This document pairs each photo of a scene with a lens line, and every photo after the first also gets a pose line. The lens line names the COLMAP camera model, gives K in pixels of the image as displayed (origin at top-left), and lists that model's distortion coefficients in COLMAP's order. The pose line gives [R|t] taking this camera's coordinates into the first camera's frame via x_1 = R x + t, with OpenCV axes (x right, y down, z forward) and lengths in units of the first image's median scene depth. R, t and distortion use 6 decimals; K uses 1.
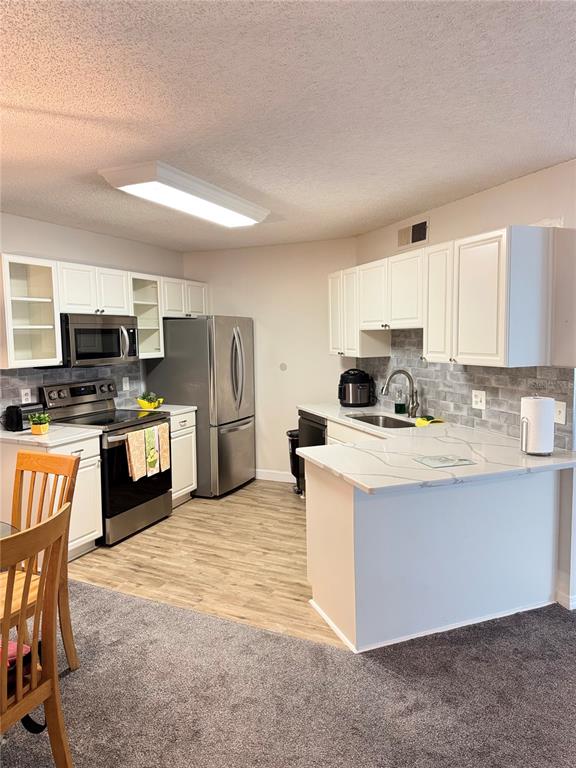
lens RADIAL K [[546.4, 0, 288.0], [0, 546.4, 384.0], [0, 0, 1]] dist [0.084734, -0.112134]
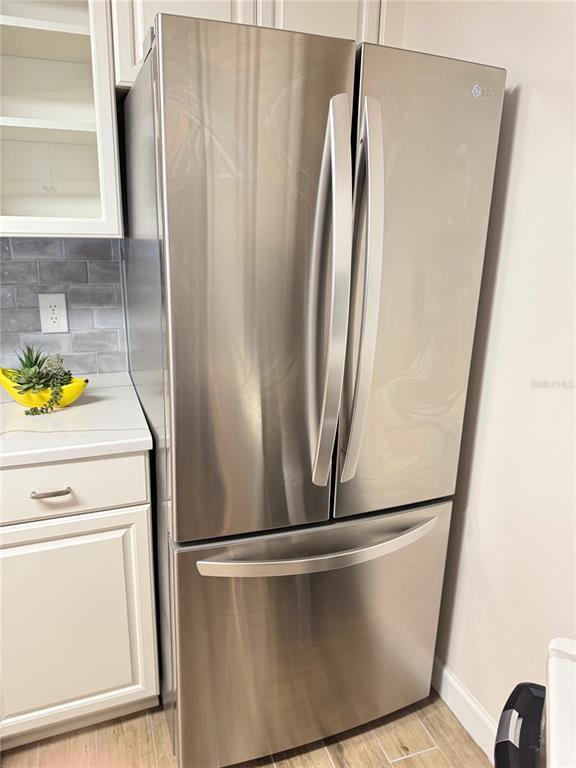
lens RADIAL K [[546.4, 0, 288.0], [0, 546.4, 384.0], [0, 0, 1]] dist [0.084734, -0.112134]
pose [[0.711076, 0.223407, -0.666679, 0.052156], [-0.098751, 0.970512, 0.219896, -0.052845], [0.696146, -0.090528, 0.712169, 0.952322]]
